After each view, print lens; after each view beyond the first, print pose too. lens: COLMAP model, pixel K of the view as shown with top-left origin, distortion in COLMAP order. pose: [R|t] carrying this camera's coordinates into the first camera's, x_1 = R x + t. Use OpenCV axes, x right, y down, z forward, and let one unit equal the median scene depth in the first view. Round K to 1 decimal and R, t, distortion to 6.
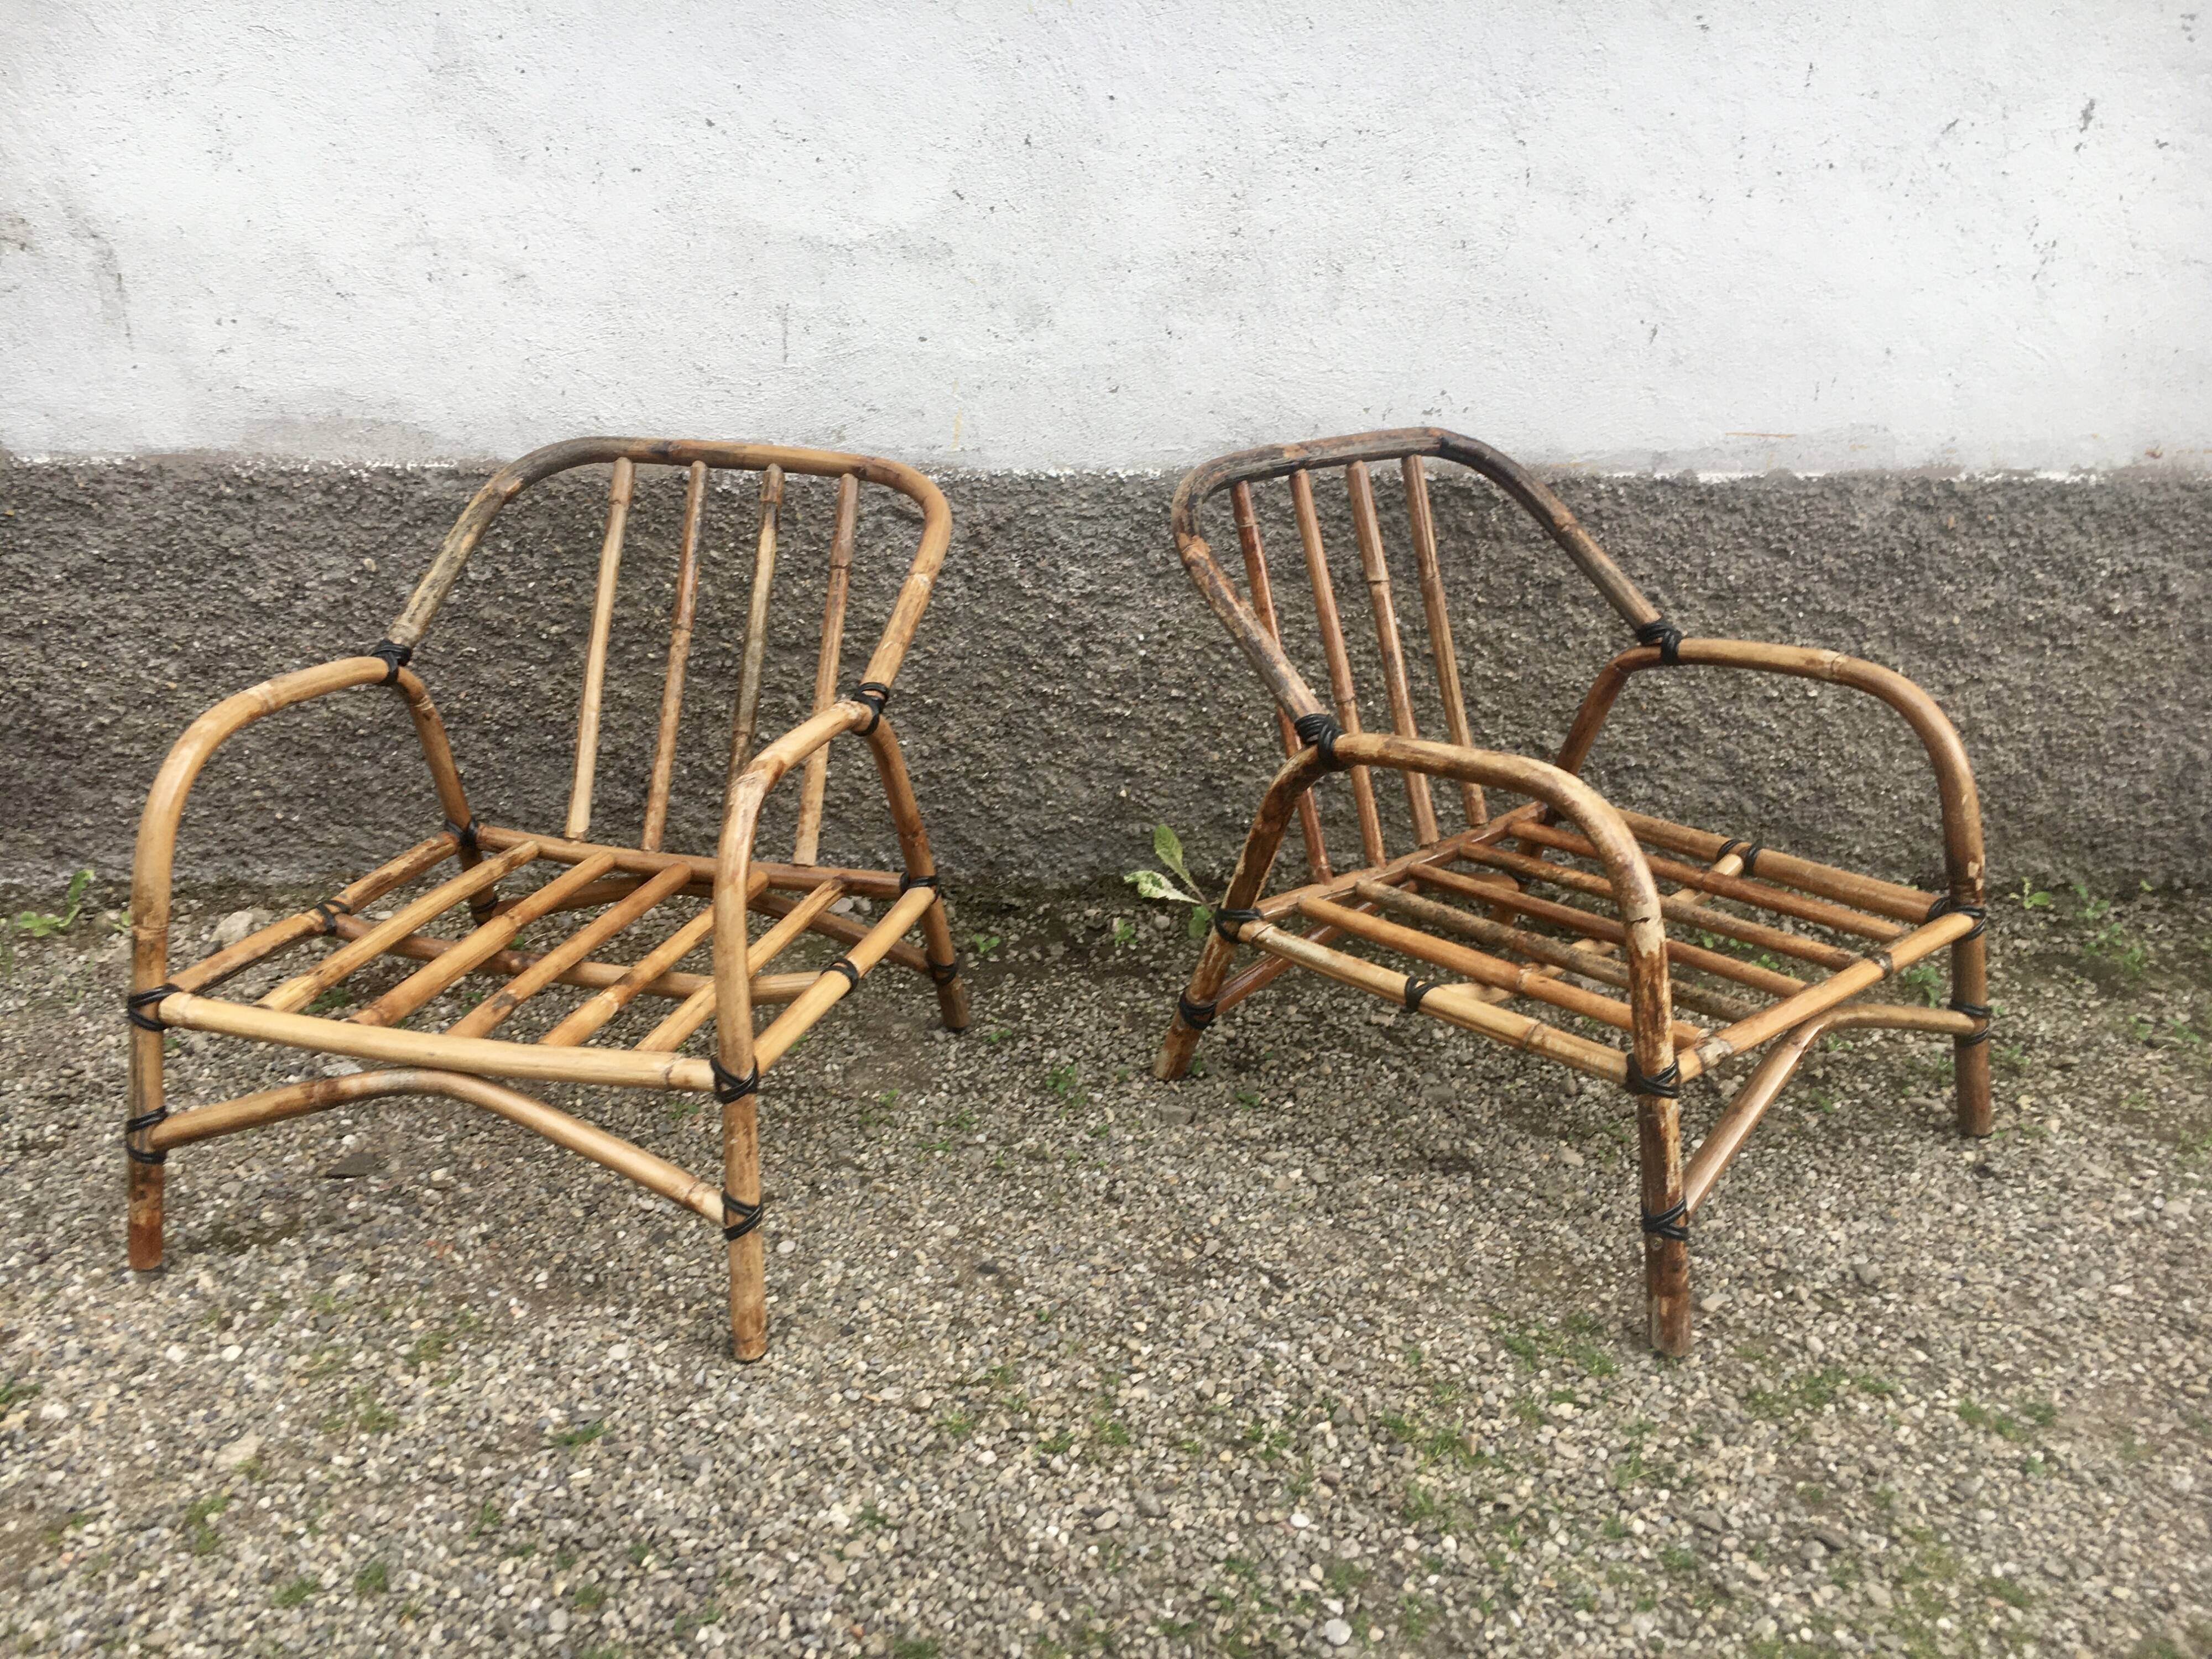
lens RADIAL K [[1837.4, 0, 1111.7], [0, 1837.4, 823.1], [0, 0, 1]] dist [0.073047, -0.099542]
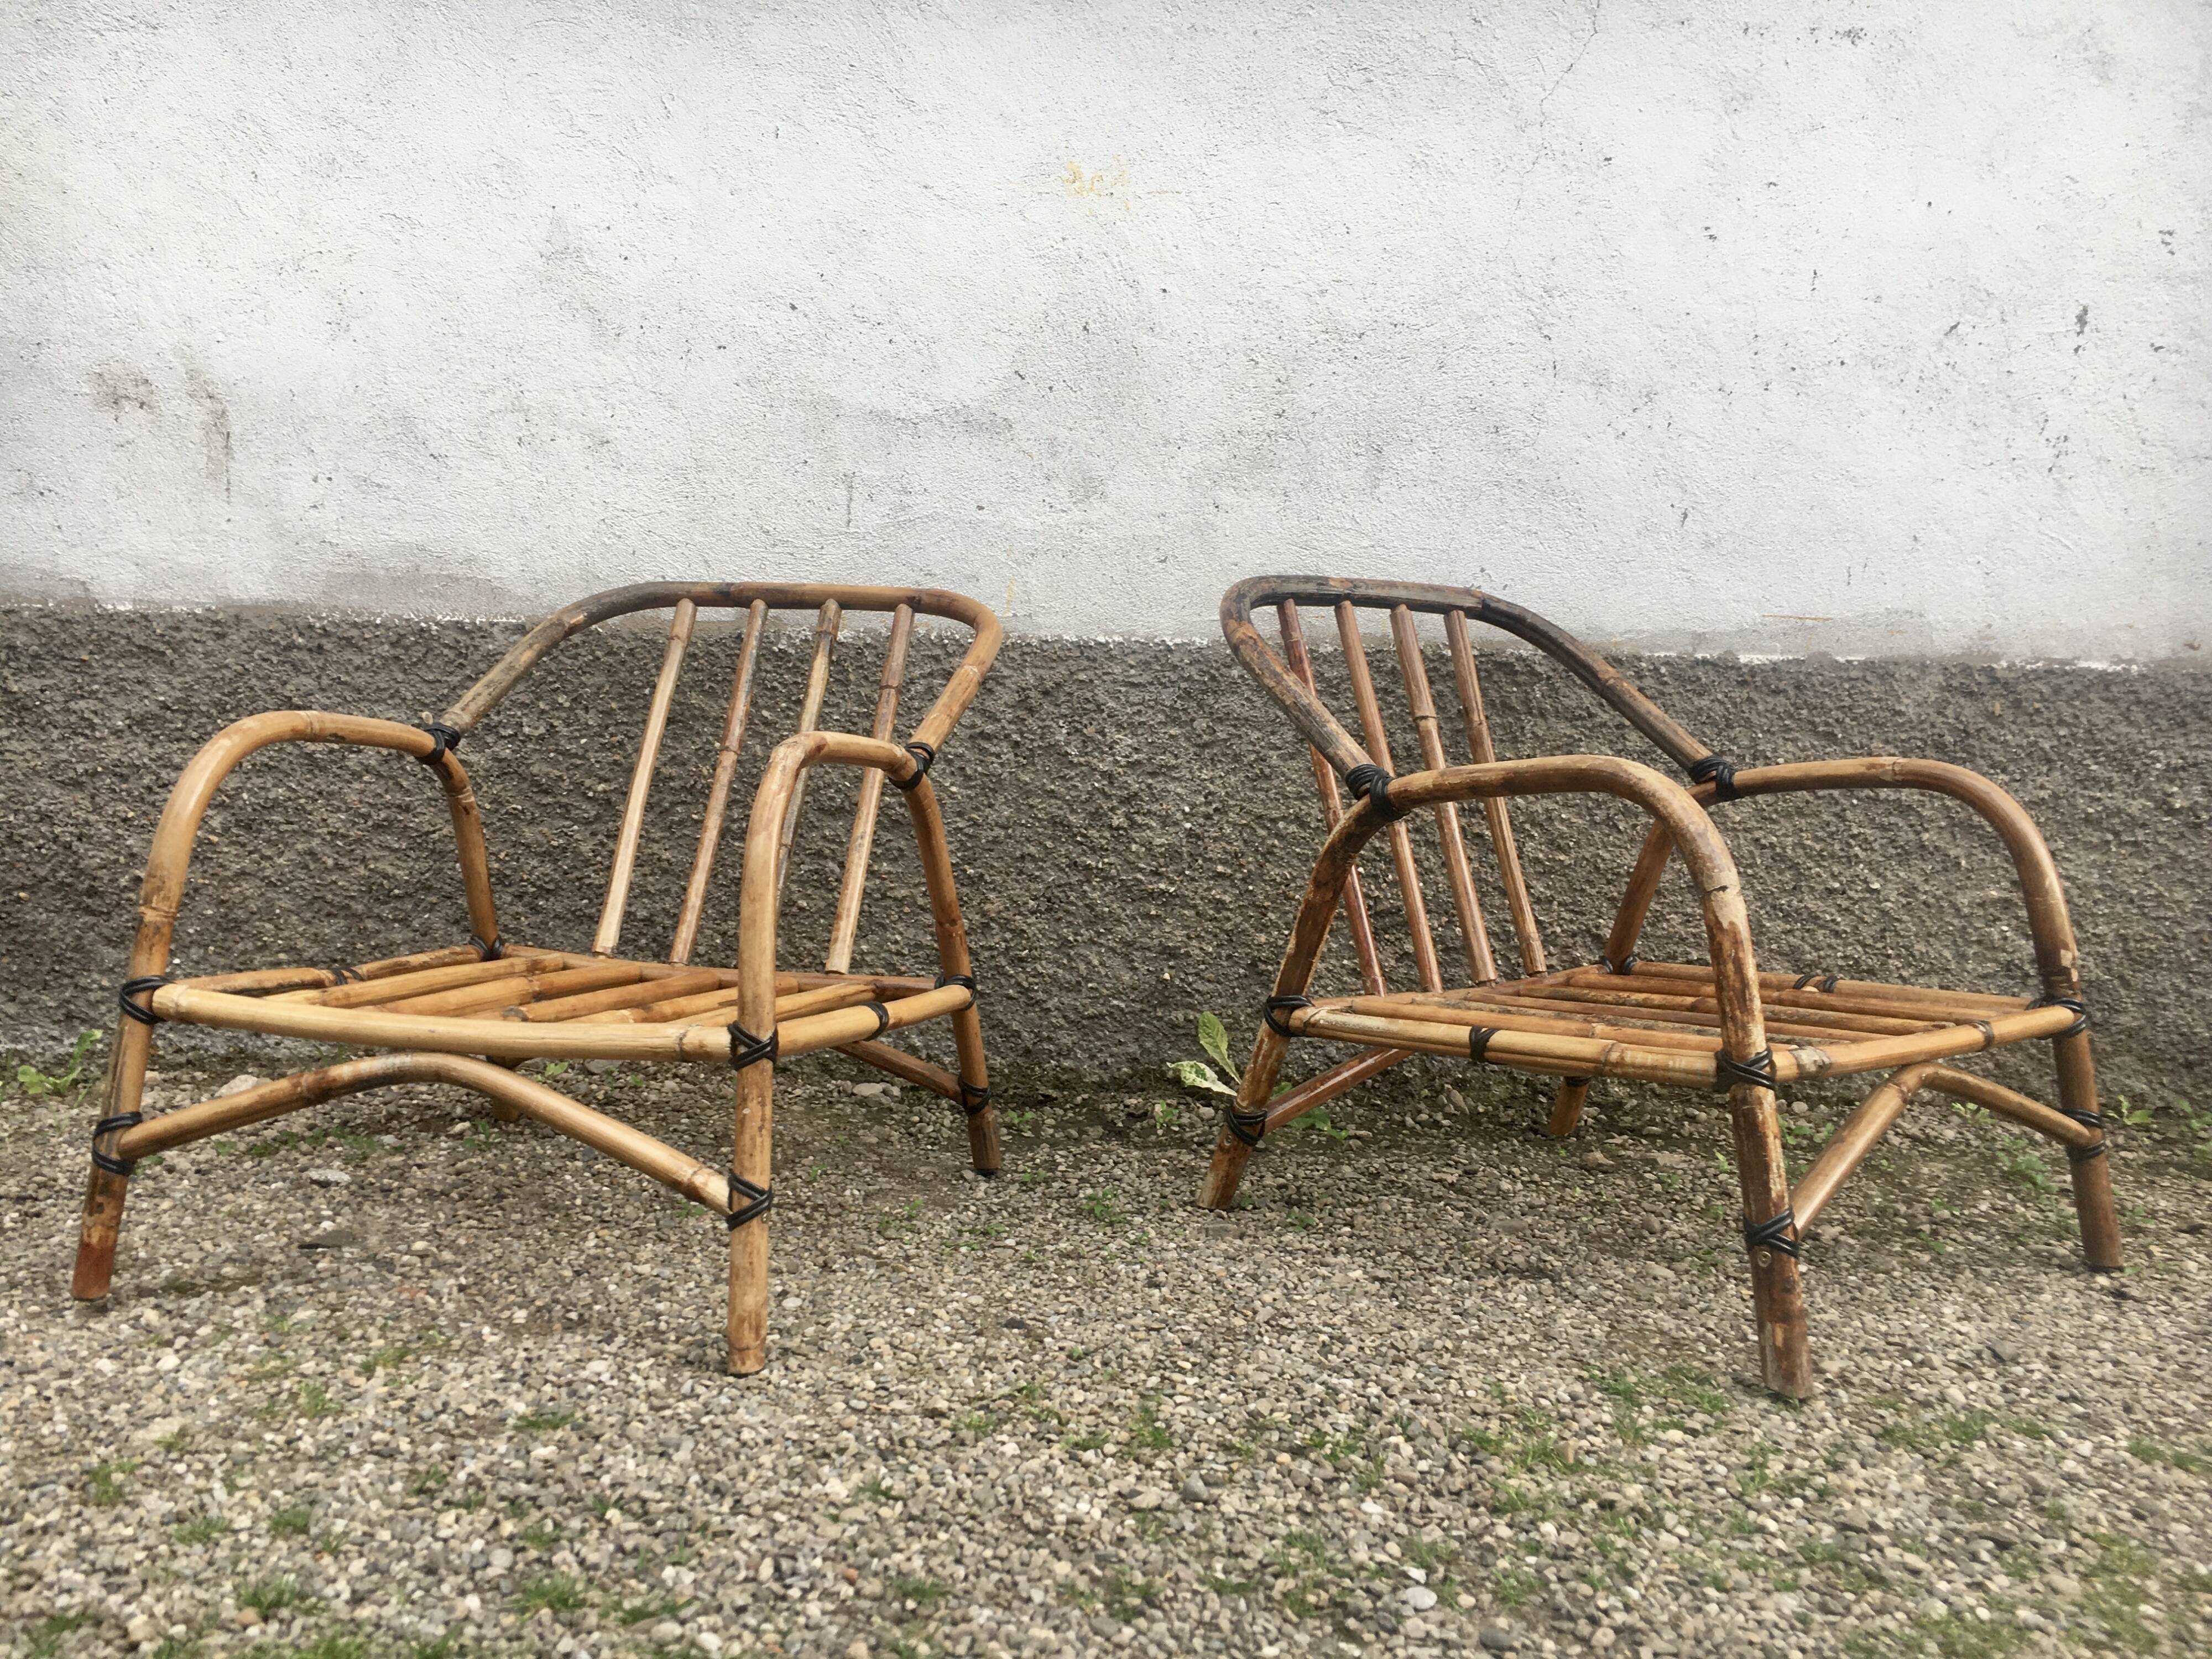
lens RADIAL K [[1837.4, 0, 1114.7], [0, 1837.4, 840.8], [0, 0, 1]] dist [0.073047, -0.099542]
pose [[0.999696, 0.013733, -0.020456, -0.002571], [-0.019091, 0.956591, -0.290808, 0.219996], [0.015574, 0.291111, 0.956563, 0.058603]]
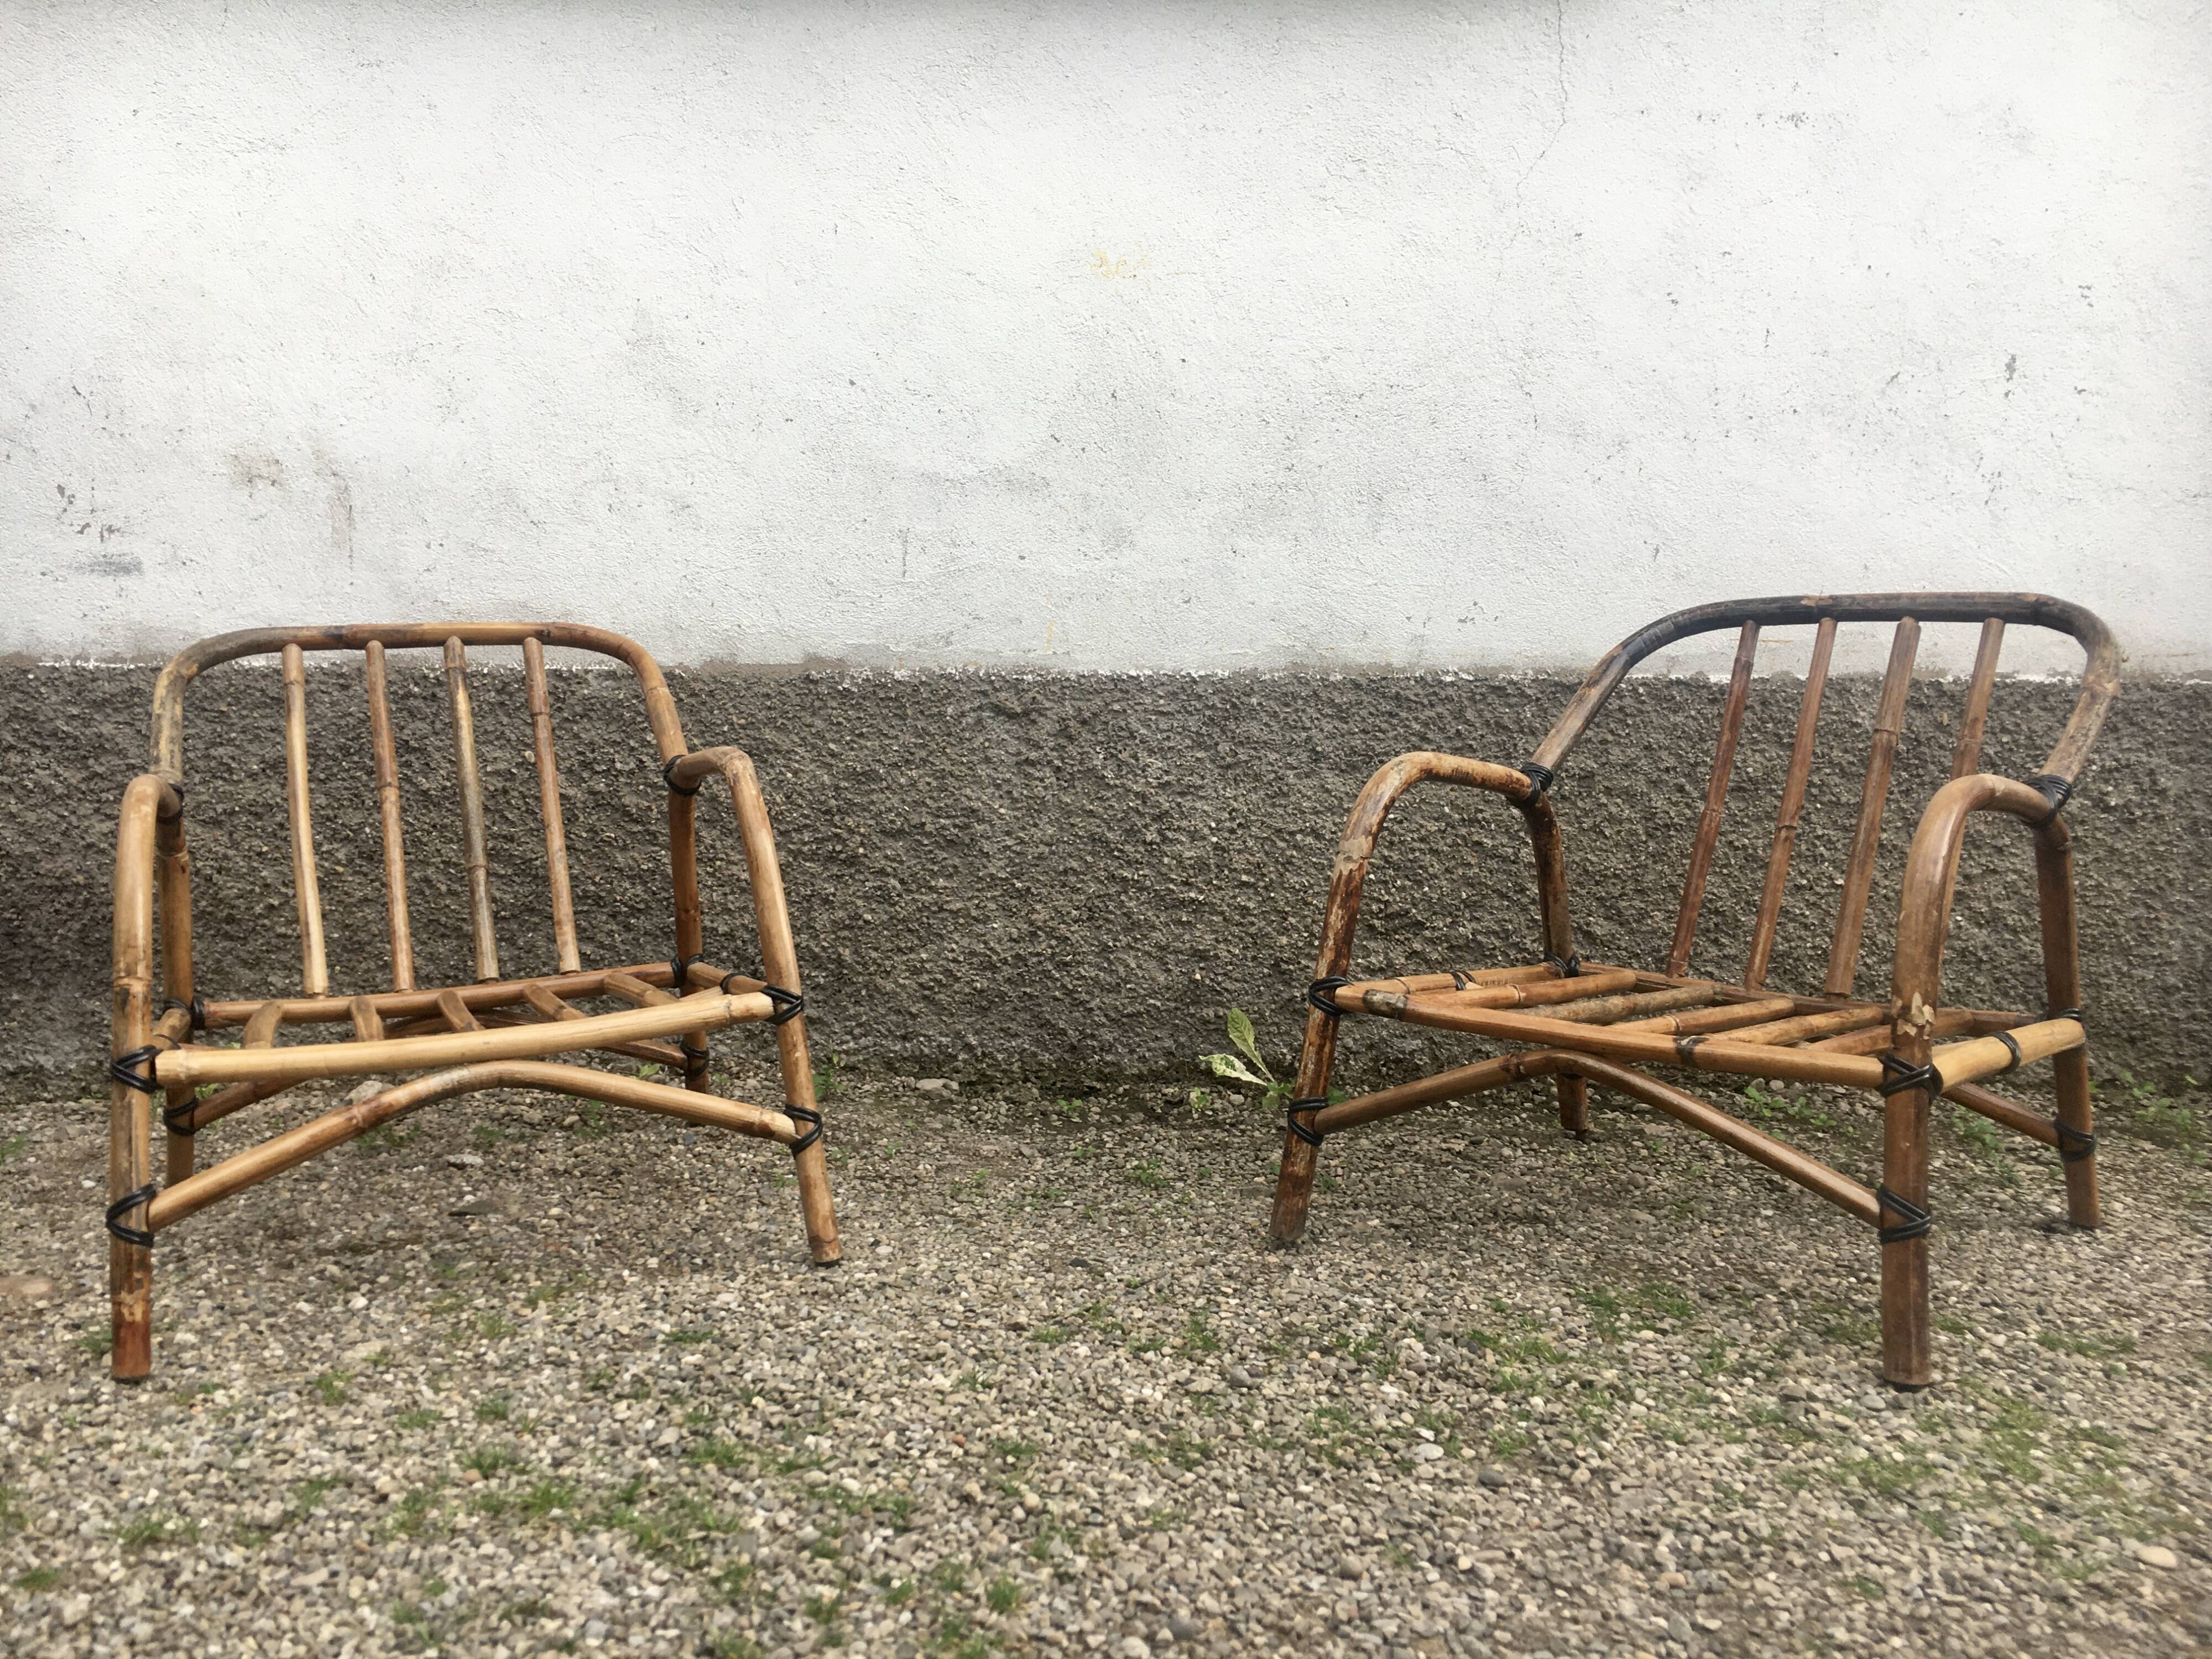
lens RADIAL K [[1837.4, 0, 1114.9], [0, 1837.4, 843.3], [0, 0, 1]] dist [0.073047, -0.099542]
pose [[0.999562, -0.007022, -0.028733, -0.011953], [-0.002258, 0.950463, -0.310830, 0.269548], [0.029493, 0.310759, 0.950031, -0.044567]]
